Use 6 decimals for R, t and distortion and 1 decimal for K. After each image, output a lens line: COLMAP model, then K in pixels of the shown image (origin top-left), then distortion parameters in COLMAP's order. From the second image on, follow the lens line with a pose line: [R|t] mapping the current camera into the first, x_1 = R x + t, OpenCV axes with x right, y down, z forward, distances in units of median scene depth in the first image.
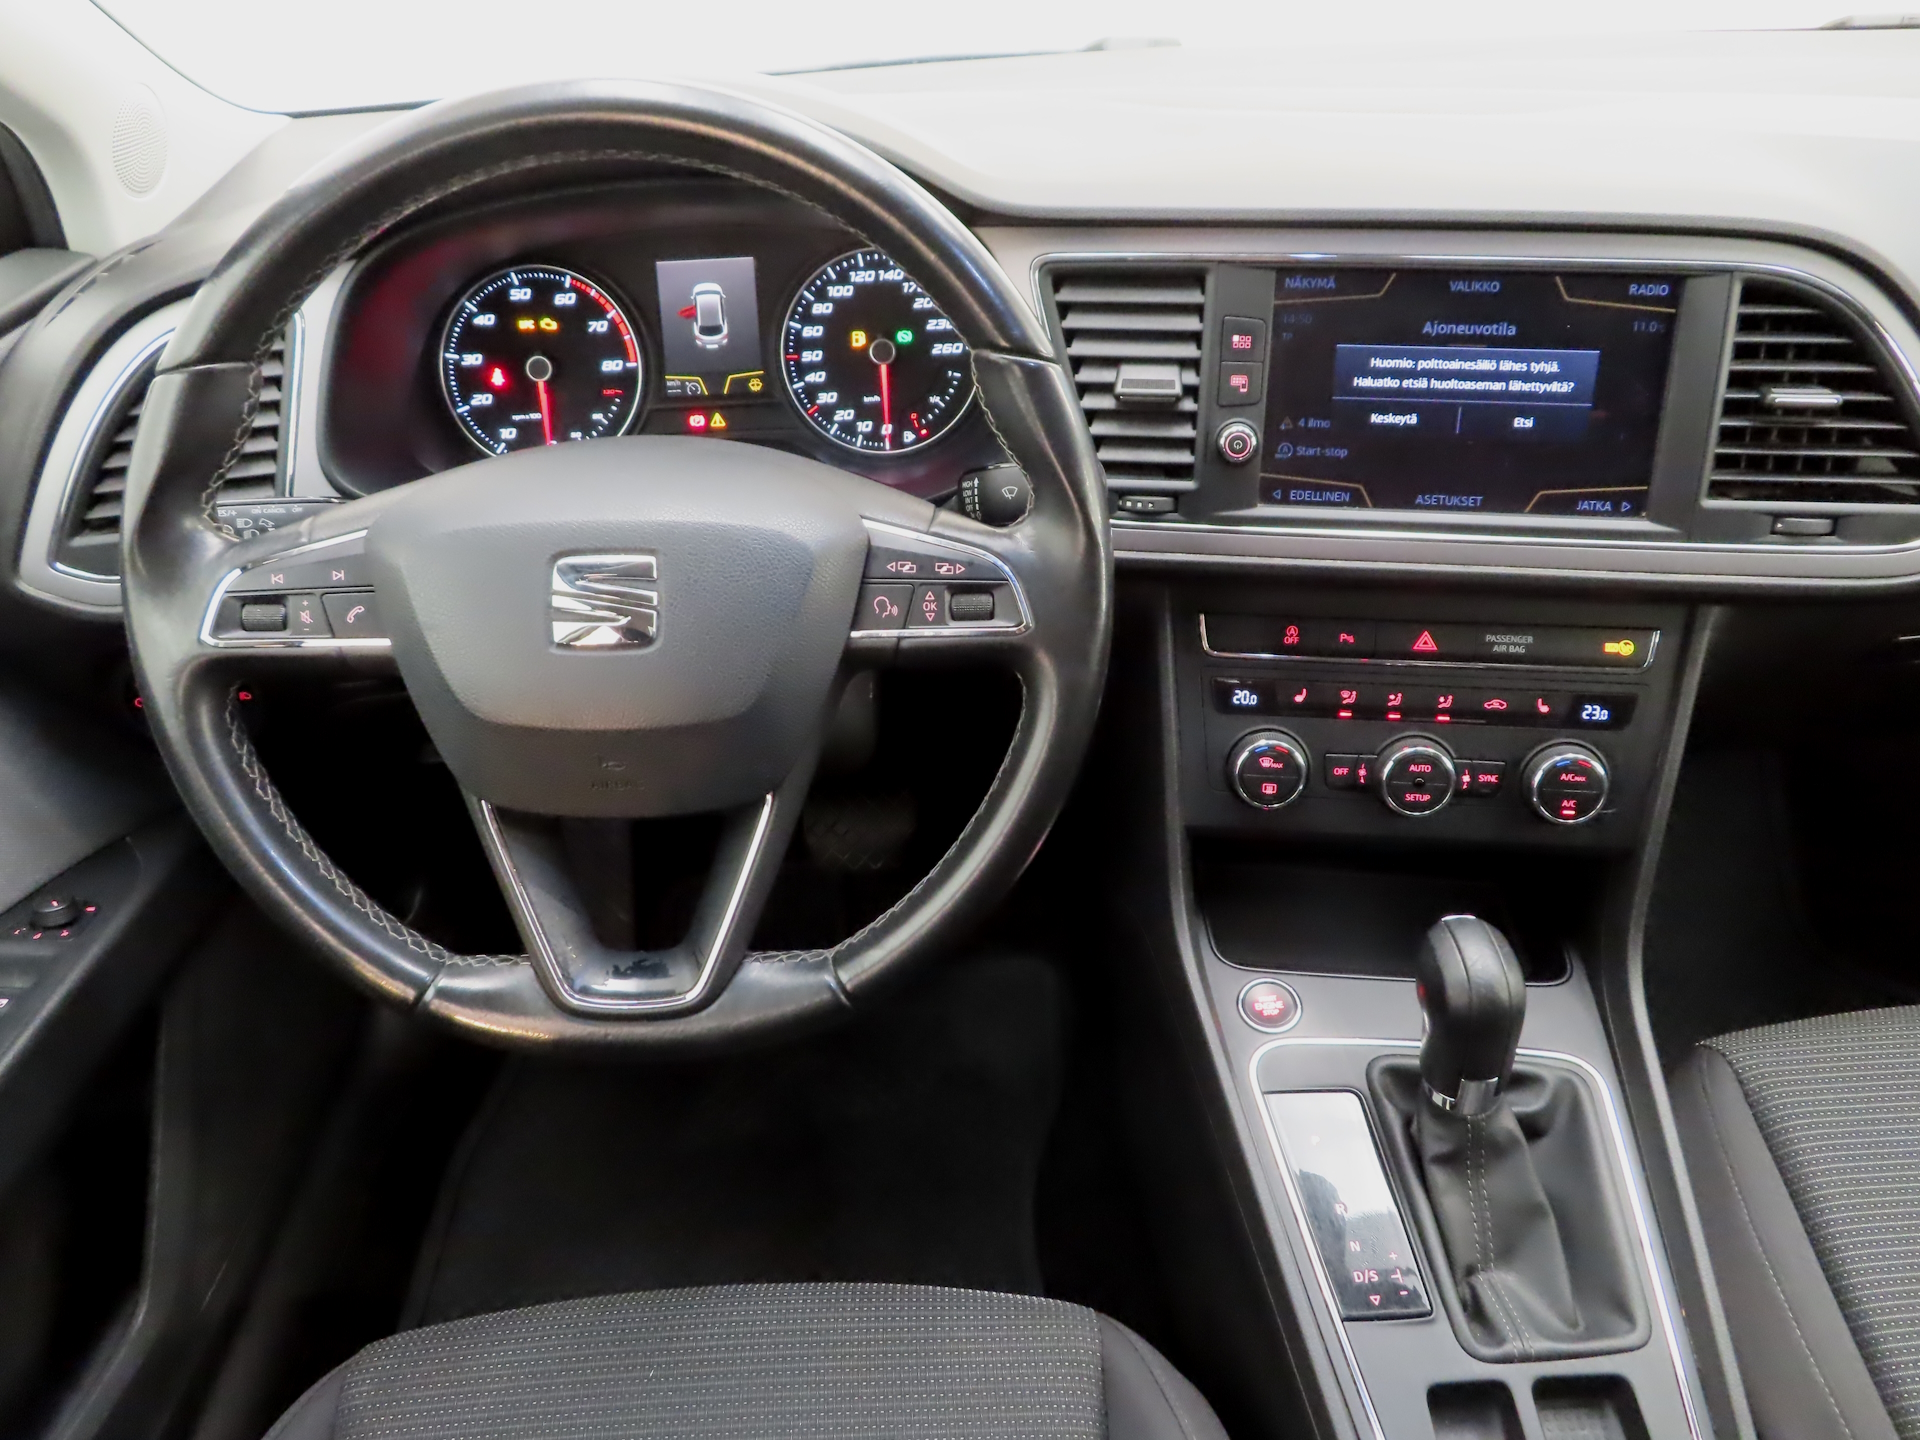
lens RADIAL K [[1355.4, 0, 960.0], [0, 1355.4, 720.0], [0, 0, 1]] dist [-0.010024, 0.005481]
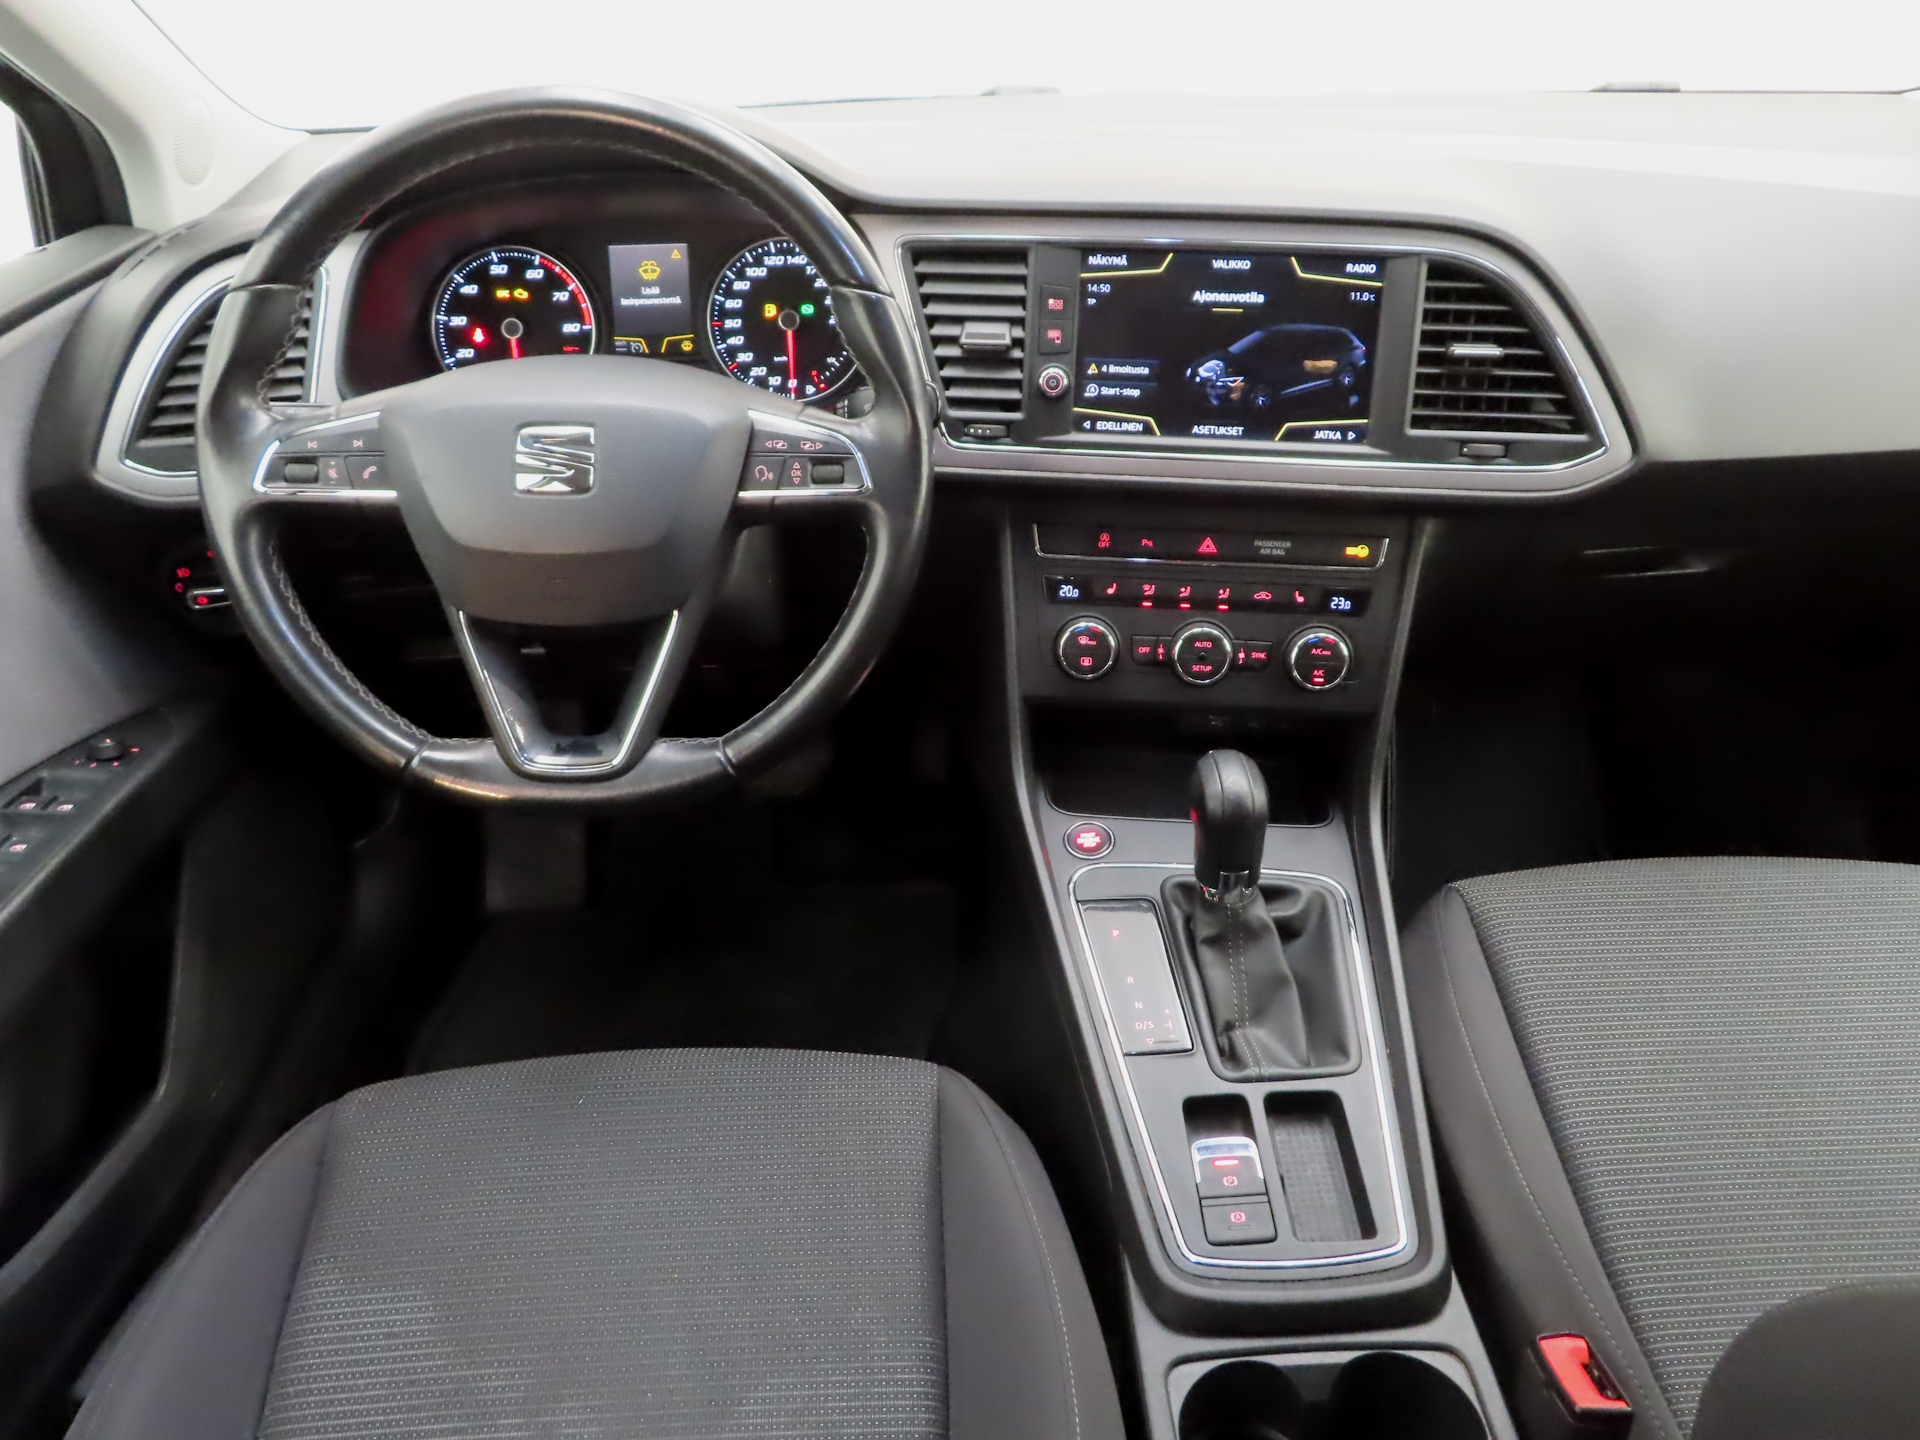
lens RADIAL K [[1355.4, 0, 960.0], [0, 1355.4, 720.0], [0, 0, 1]] dist [-0.010024, 0.005481]
pose [[0.999697, 0.012200, 0.021374, 0.089270], [-0.011282, 0.999029, -0.042592, 0.168955], [-0.021873, 0.042338, 0.998864, -0.269596]]
